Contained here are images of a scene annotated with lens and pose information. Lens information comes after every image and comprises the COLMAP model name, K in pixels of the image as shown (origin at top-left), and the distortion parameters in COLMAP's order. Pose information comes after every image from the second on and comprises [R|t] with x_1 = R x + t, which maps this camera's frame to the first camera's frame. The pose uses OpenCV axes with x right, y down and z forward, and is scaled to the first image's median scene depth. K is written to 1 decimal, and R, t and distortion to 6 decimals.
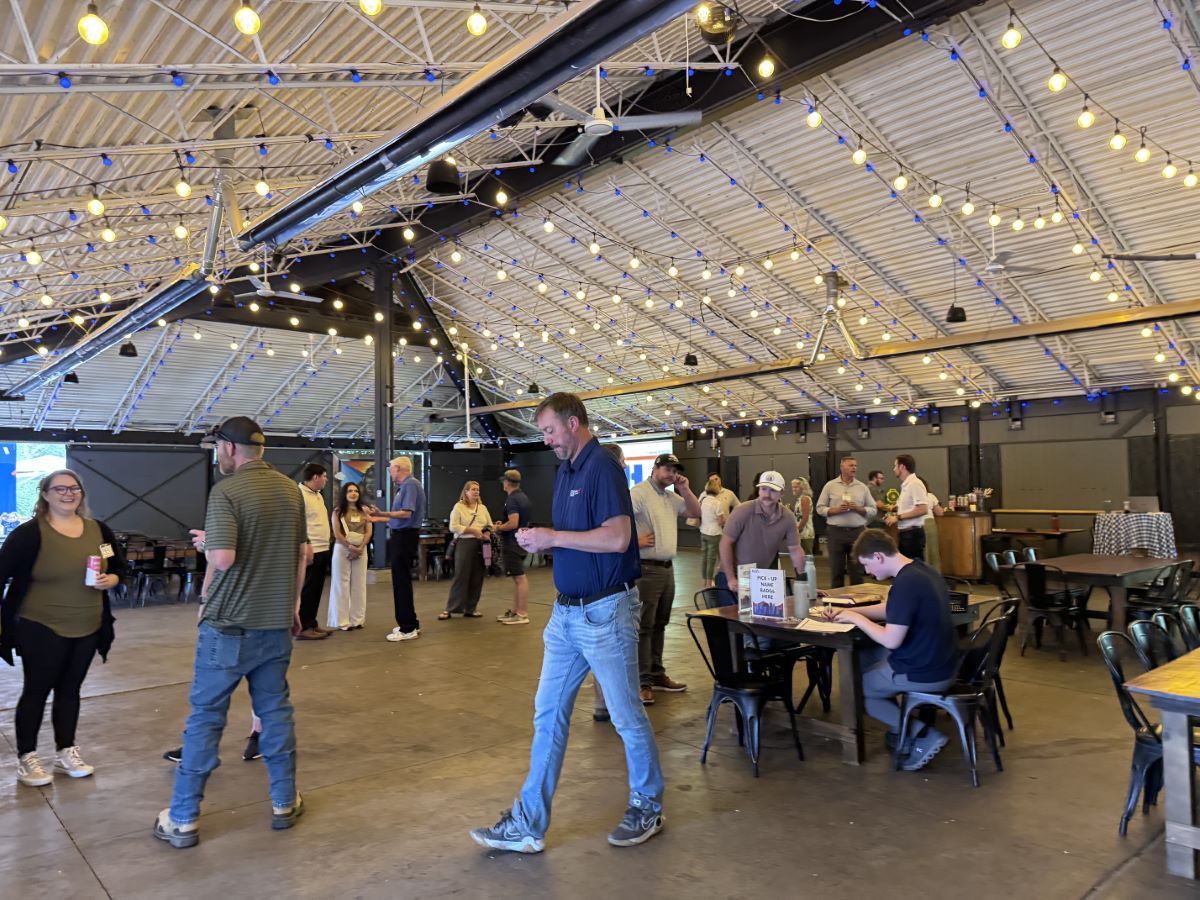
lens RADIAL K [[835.2, 0, 603.2], [0, 835.2, 448.1], [0, 0, 1]] dist [0.028974, -0.004354]
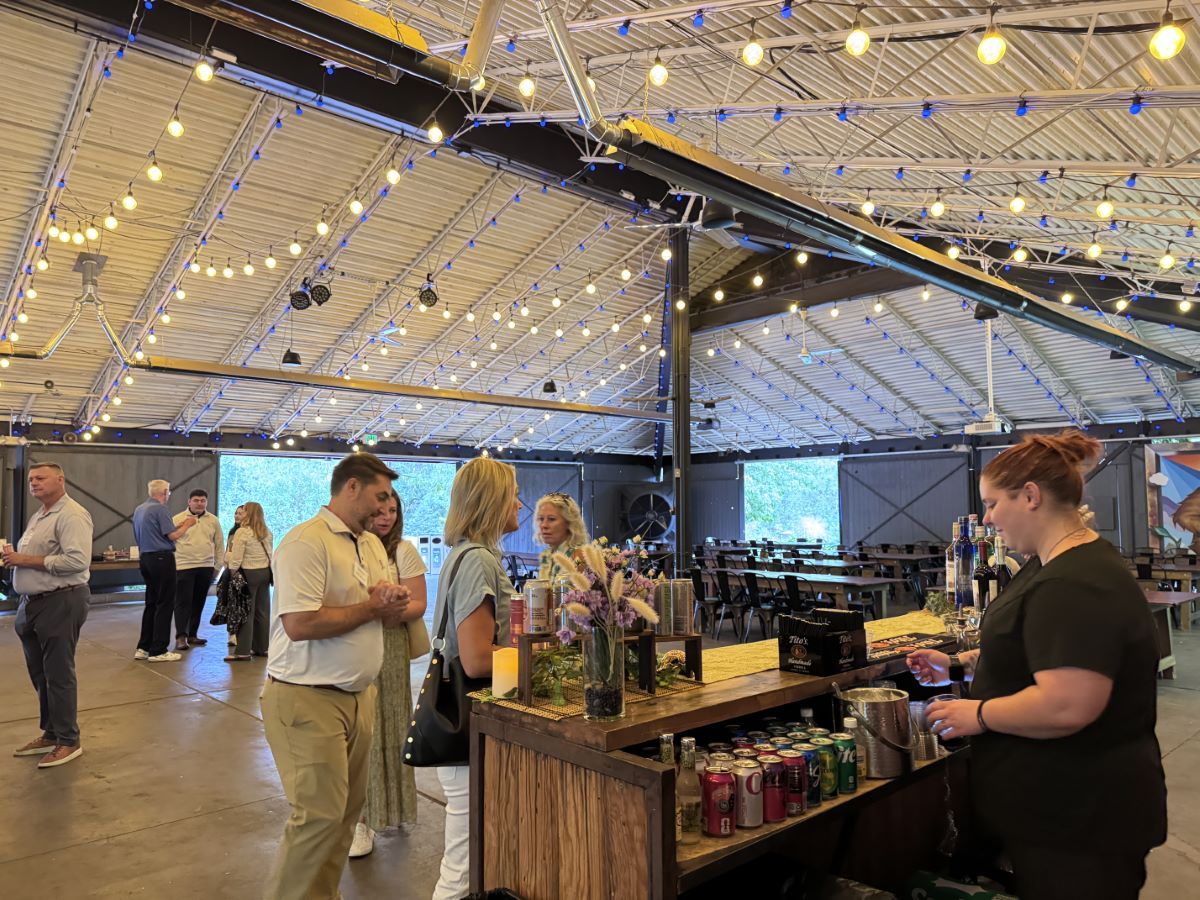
lens RADIAL K [[835.2, 0, 603.2], [0, 835.2, 448.1], [0, 0, 1]] dist [0.028974, -0.004354]
pose [[0.011868, -0.062432, -0.997979, 0.378373], [0.052568, 0.996708, -0.061728, 0.032330], [0.998547, -0.051729, 0.015111, 0.668782]]
